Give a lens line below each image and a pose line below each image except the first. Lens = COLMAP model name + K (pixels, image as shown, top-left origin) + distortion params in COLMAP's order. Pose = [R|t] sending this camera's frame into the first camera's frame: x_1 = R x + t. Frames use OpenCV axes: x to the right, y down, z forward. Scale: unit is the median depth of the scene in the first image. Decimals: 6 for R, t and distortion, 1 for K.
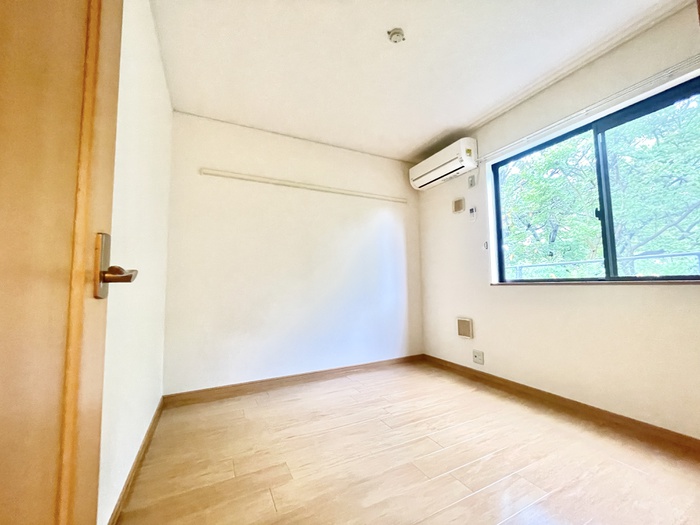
lens RADIAL K [[281.8, 0, 350.0], [0, 281.8, 262.5], [0, 0, 1]] dist [-0.002061, -0.000271]
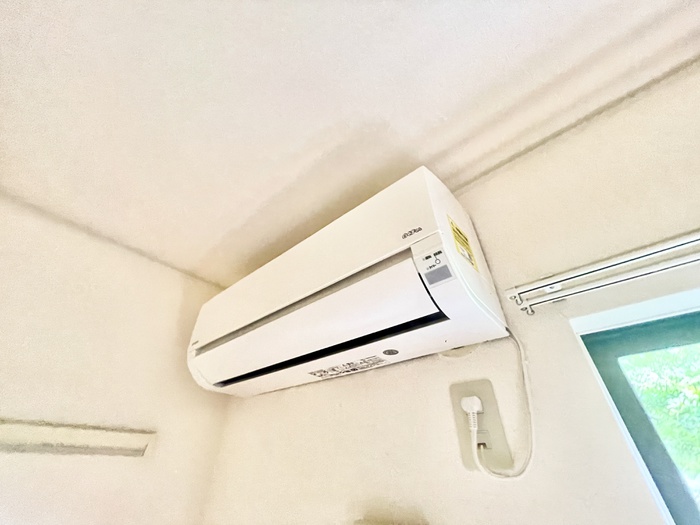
lens RADIAL K [[281.8, 0, 350.0], [0, 281.8, 262.5], [0, 0, 1]] dist [-0.002061, -0.000271]
pose [[0.923684, 0.240885, 0.297965, 0.277812], [-0.051300, 0.848408, -0.526851, -0.258109], [-0.379707, 0.471358, 0.796018, 0.804024]]
